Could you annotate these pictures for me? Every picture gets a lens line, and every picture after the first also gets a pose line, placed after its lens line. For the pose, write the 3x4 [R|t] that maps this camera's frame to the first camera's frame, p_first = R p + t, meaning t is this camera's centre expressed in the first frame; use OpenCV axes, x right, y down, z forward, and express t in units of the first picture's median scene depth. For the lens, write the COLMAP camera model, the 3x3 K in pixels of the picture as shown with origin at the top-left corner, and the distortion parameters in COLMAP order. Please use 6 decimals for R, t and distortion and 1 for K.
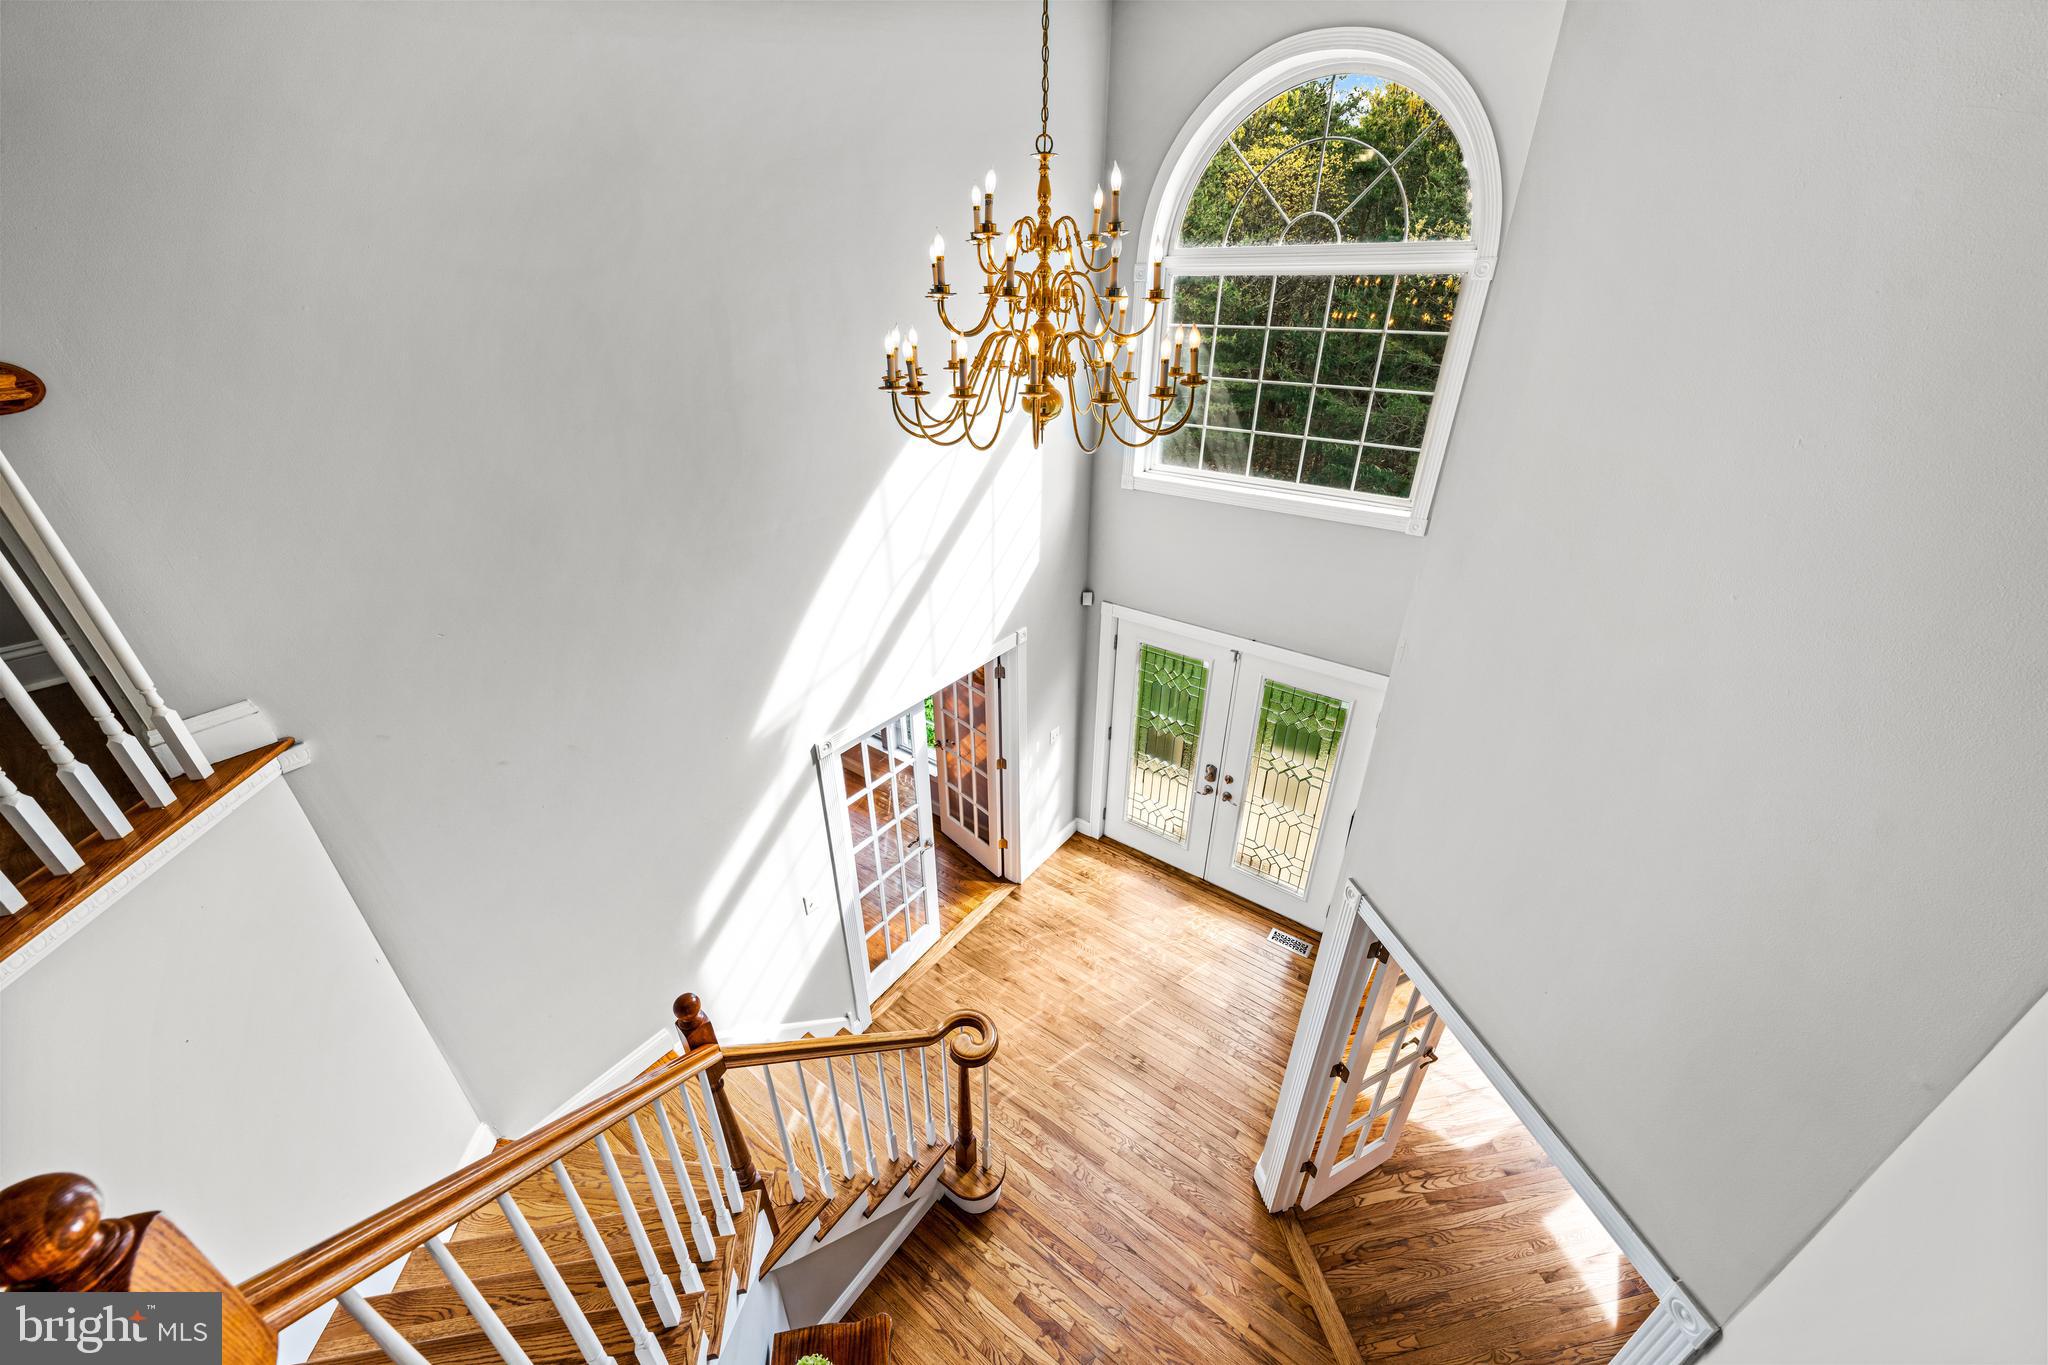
lens RADIAL K [[748.5, 0, 1029.0], [0, 748.5, 682.5], [0, 0, 1]] dist [-0.000911, -0.000142]
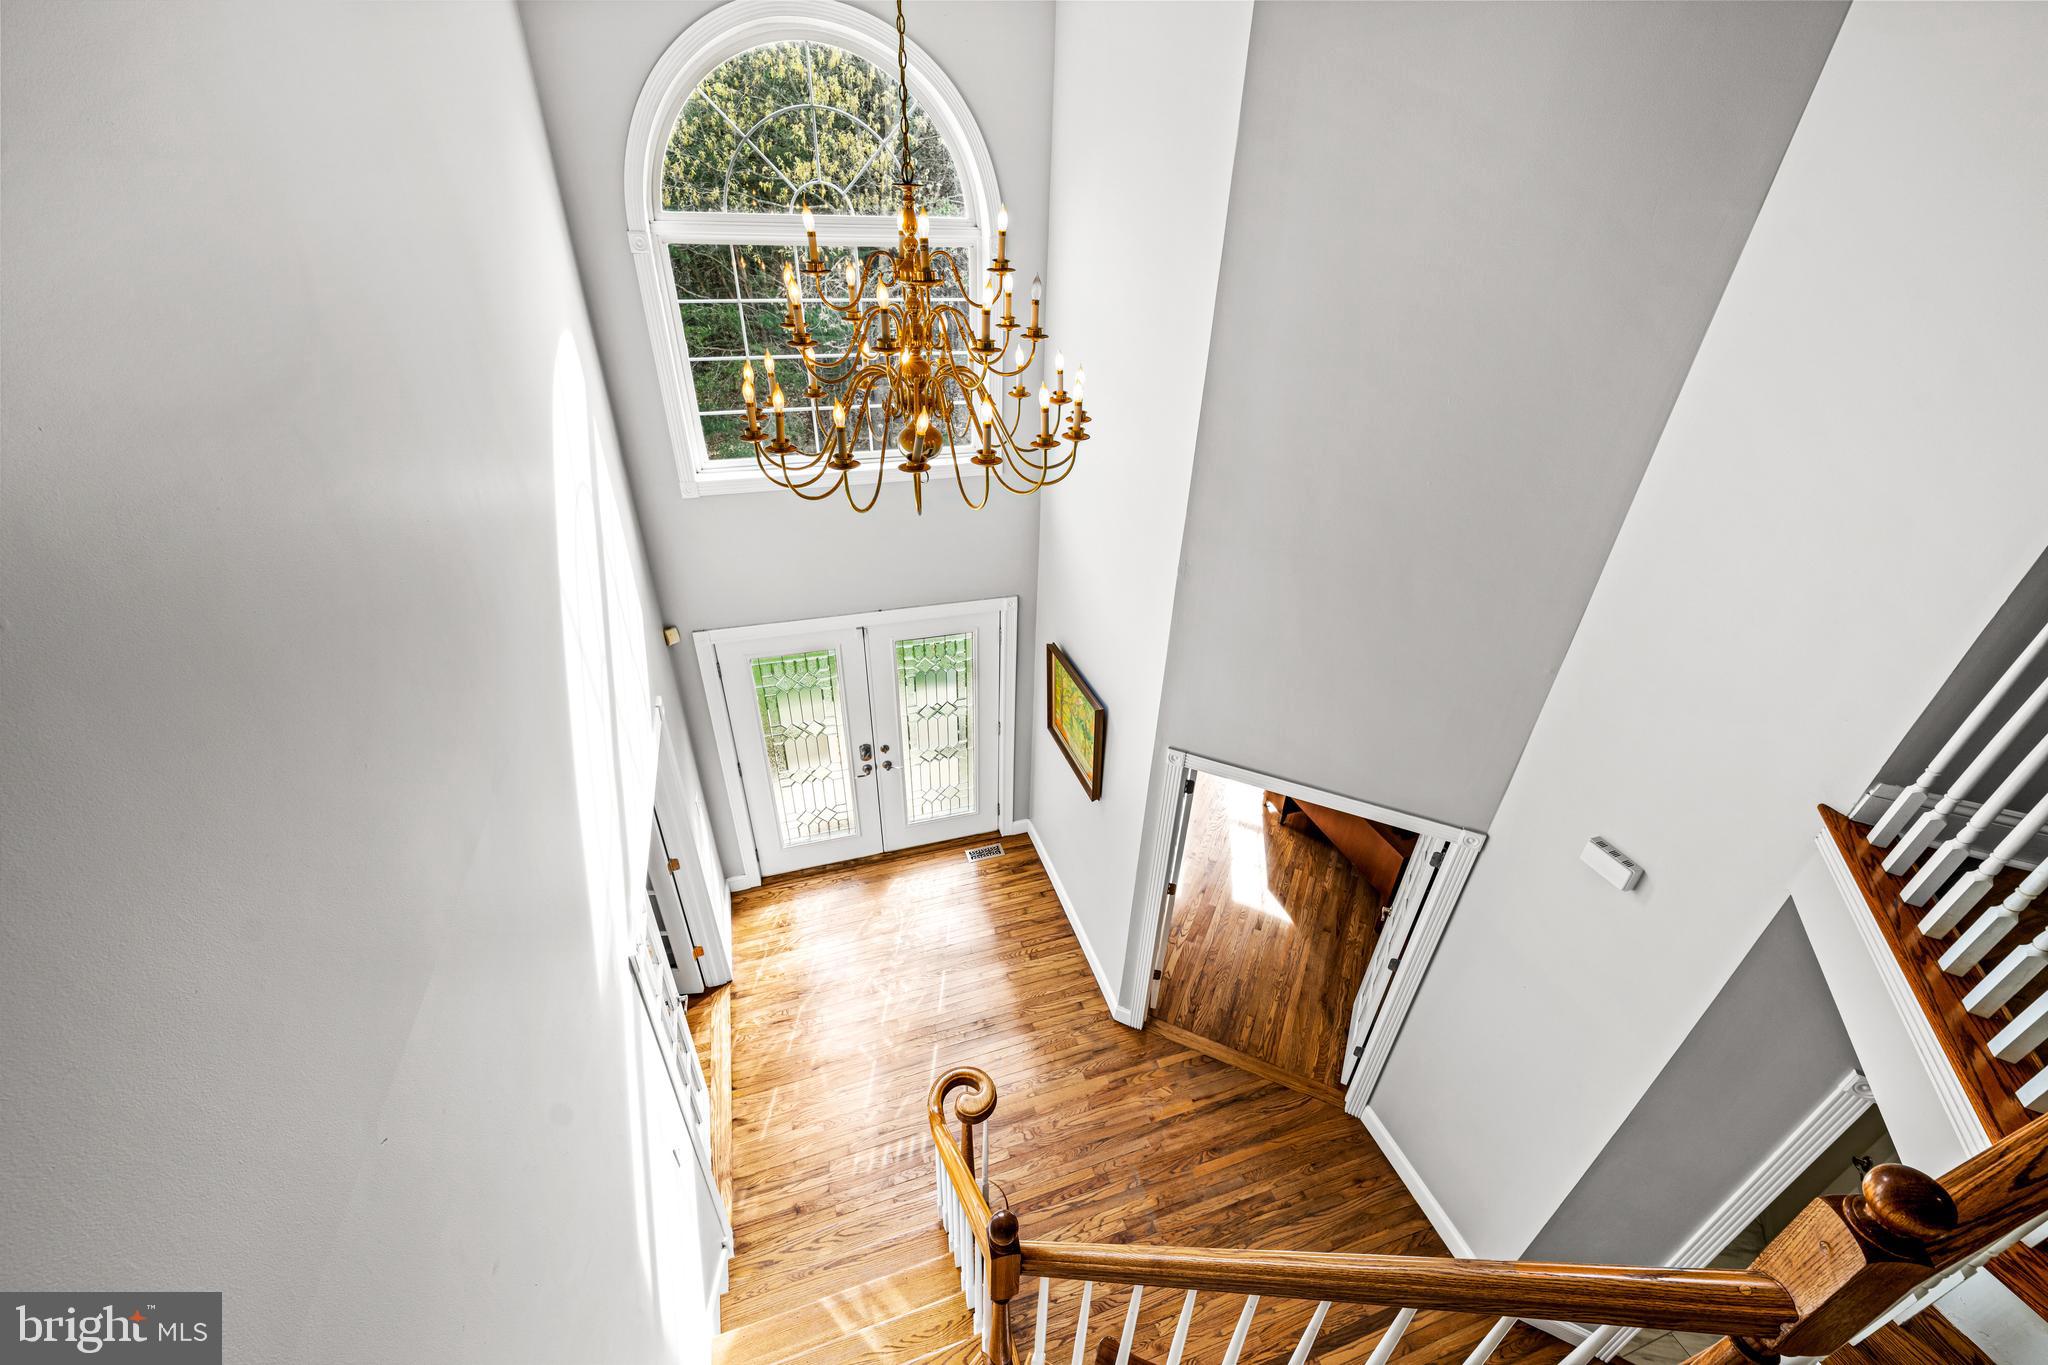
lens RADIAL K [[803.5, 0, 1033.7], [0, 803.5, 681.0], [0, 0, 1]] dist [0.002779, 0.000040]
pose [[0.578510, -0.414078, 0.702756, -0.384297], [0.359634, 0.902785, 0.235887, -0.153755], [-0.732113, 0.116271, 0.671187, 0.136325]]
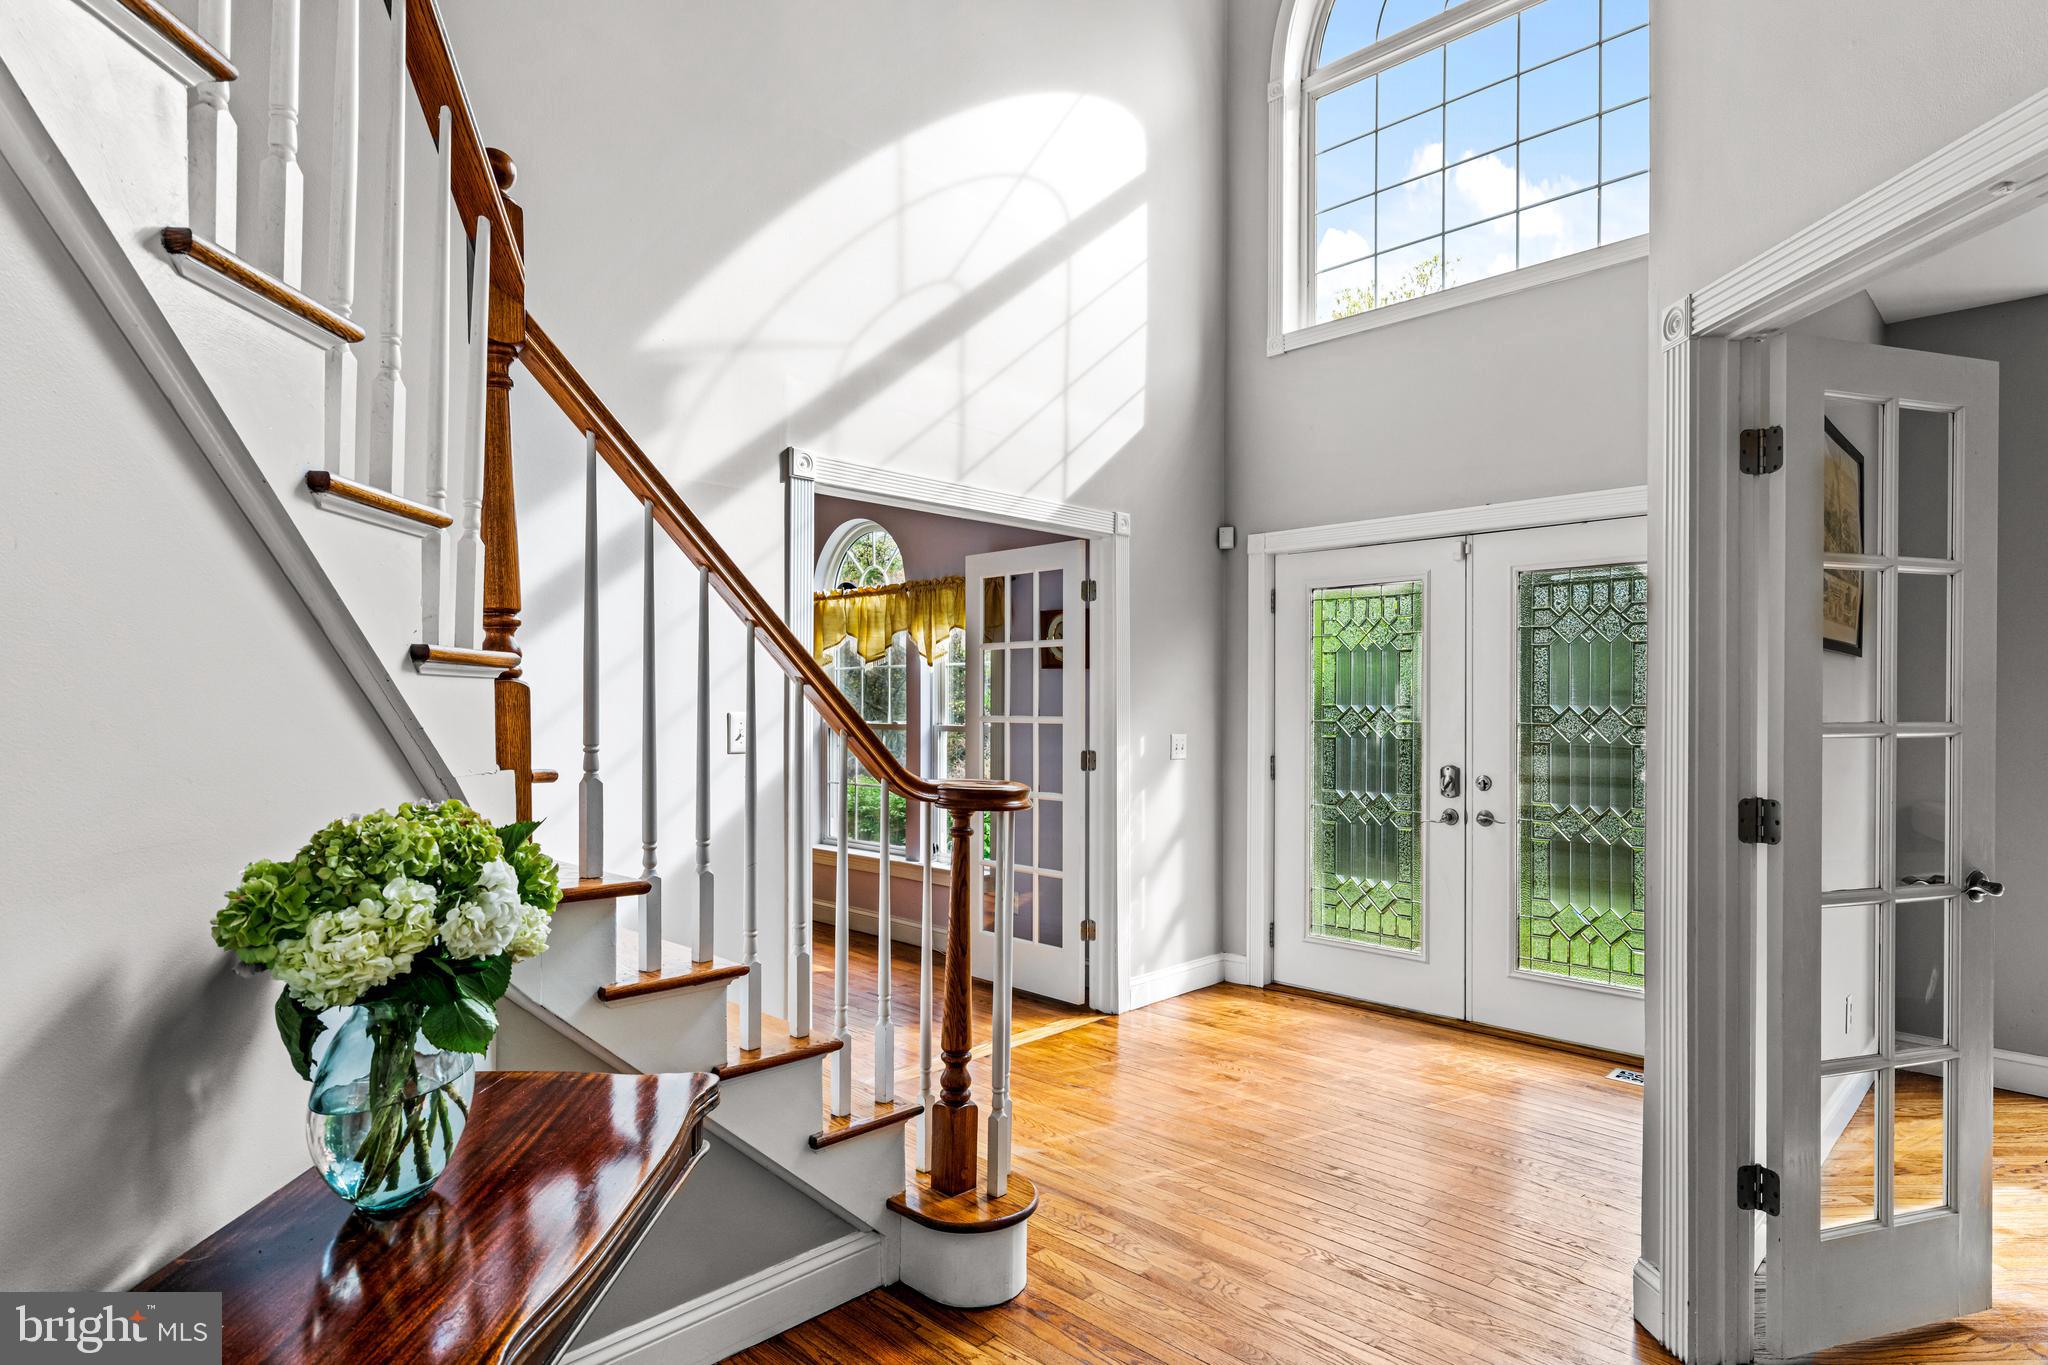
lens RADIAL K [[1111.8, 0, 1025.2], [0, 1111.8, 686.6], [0, 0, 1]] dist [-0.018556, -0.000422]
pose [[0.990498, -0.000059, -0.137528, 0.042477], [-0.066715, 0.874254, -0.480863, 0.562959], [0.120263, 0.485469, 0.865943, 0.219188]]
